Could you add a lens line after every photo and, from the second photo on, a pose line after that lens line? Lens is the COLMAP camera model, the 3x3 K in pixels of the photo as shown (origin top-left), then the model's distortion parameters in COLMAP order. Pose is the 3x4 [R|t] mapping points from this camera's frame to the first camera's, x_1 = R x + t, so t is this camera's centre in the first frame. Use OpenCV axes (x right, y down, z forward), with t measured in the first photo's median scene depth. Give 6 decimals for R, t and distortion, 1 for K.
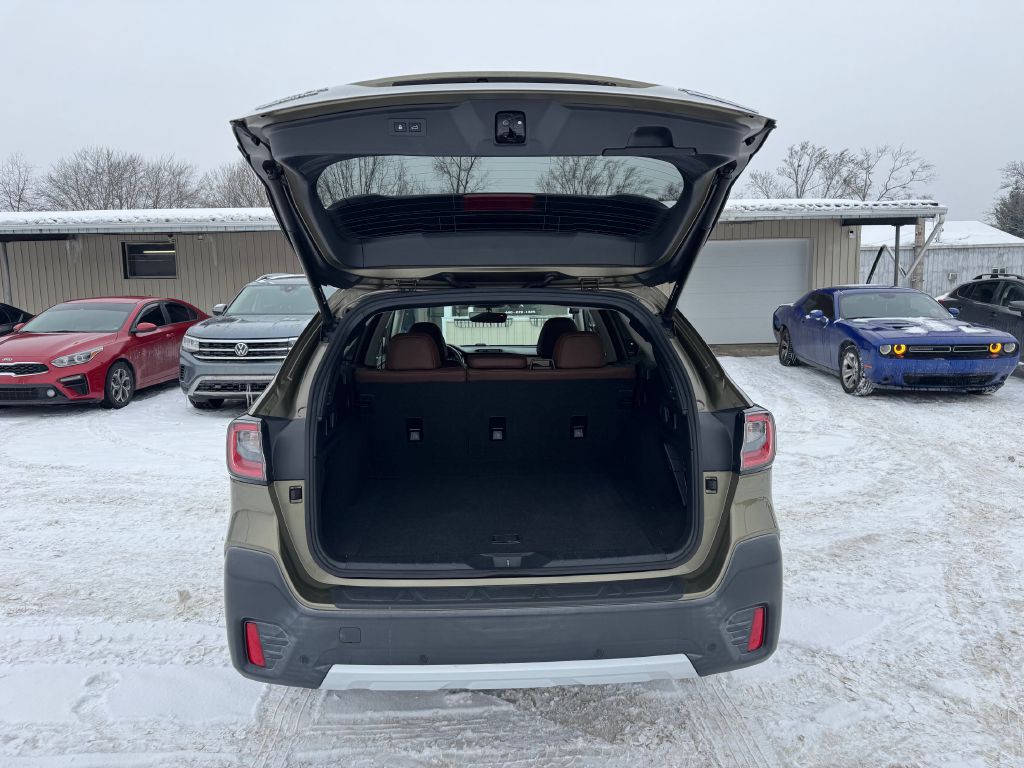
lens RADIAL K [[714.6, 0, 498.0], [0, 714.6, 376.7], [0, 0, 1]] dist [0.018401, -0.021740]
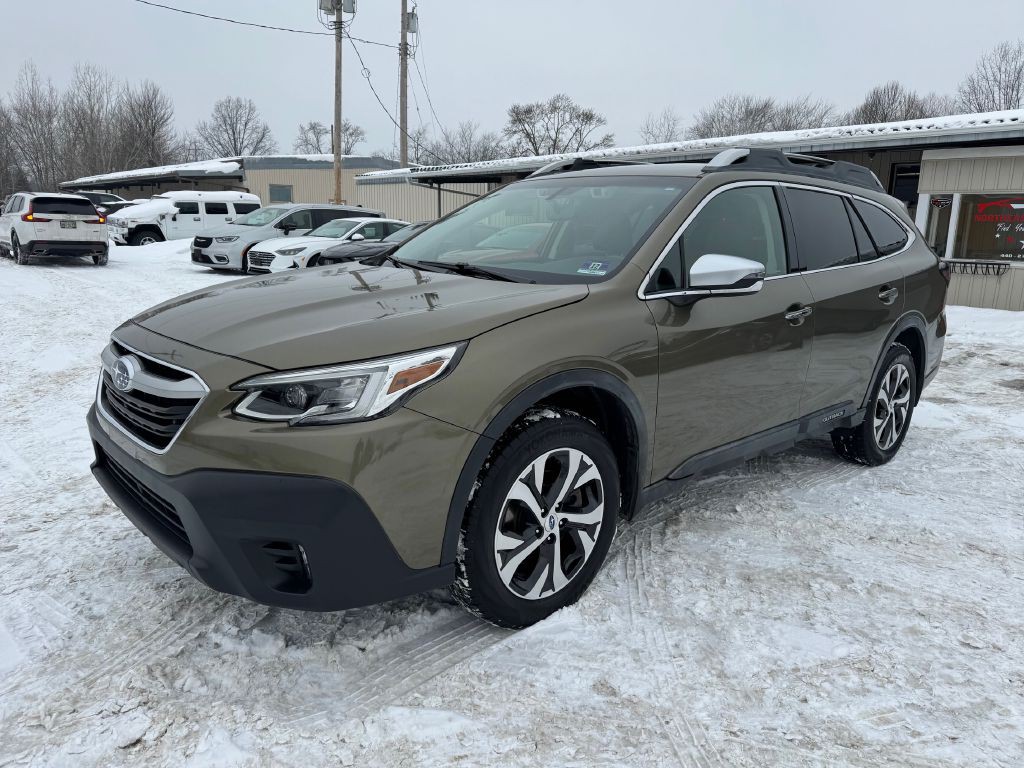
lens RADIAL K [[716.7, 0, 518.4], [0, 716.7, 392.1], [0, 0, 1]] dist [0.029408, -0.031979]
pose [[0.694842, 0.185694, -0.694775, 0.346983], [-0.122985, 0.982540, 0.139609, 0.007313], [0.708569, -0.011559, 0.705547, 0.178658]]
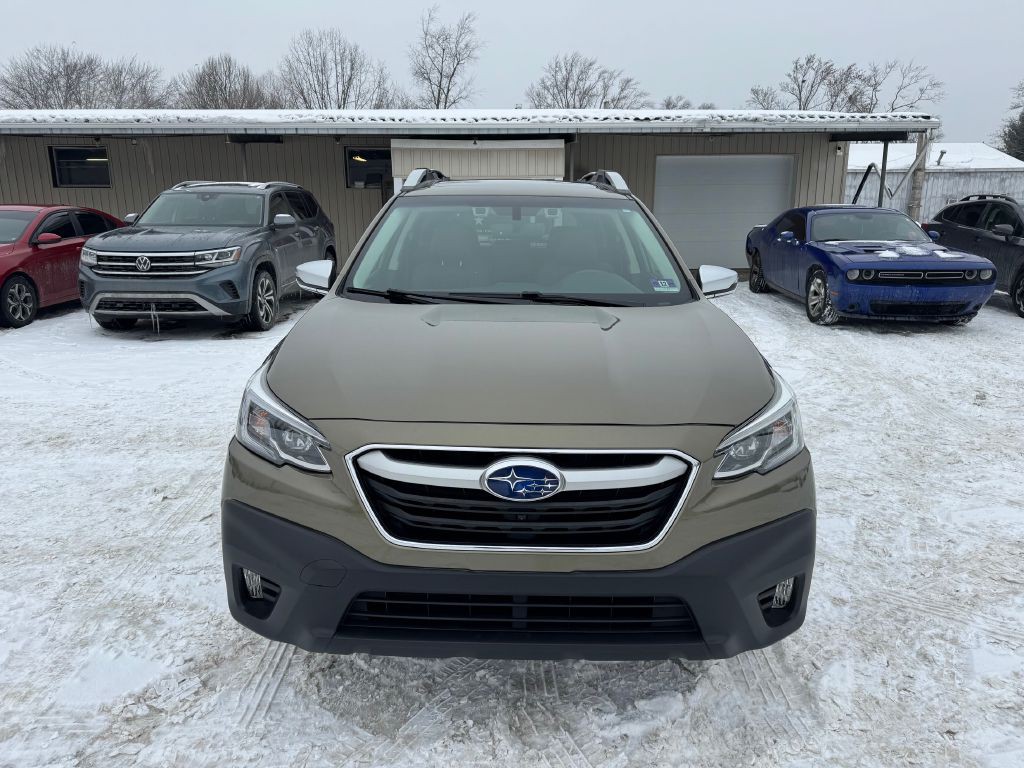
lens RADIAL K [[727.1, 0, 497.4], [0, 727.1, 381.7], [0, 0, 1]] dist [0.022763, -0.024614]
pose [[0.999797, 0.012218, 0.016041, 0.072233], [-0.013896, 0.993943, 0.109018, 0.002884], [-0.014612, -0.109219, 0.993910, 0.060243]]
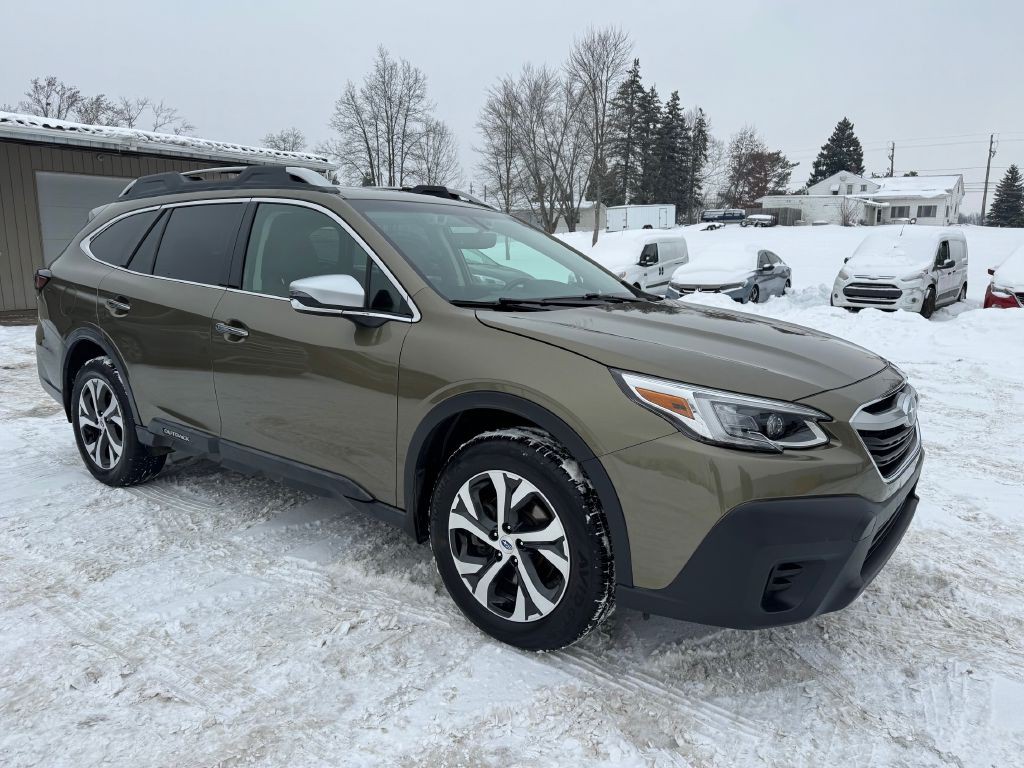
lens RADIAL K [[739.3, 0, 512.0], [0, 739.3, 384.0], [0, 0, 1]] dist [0.049204, -0.061557]
pose [[0.583513, -0.124379, 0.802522, -0.223315], [0.079738, 0.992202, 0.095799, 0.003804], [-0.808180, 0.008092, 0.588880, 0.211152]]
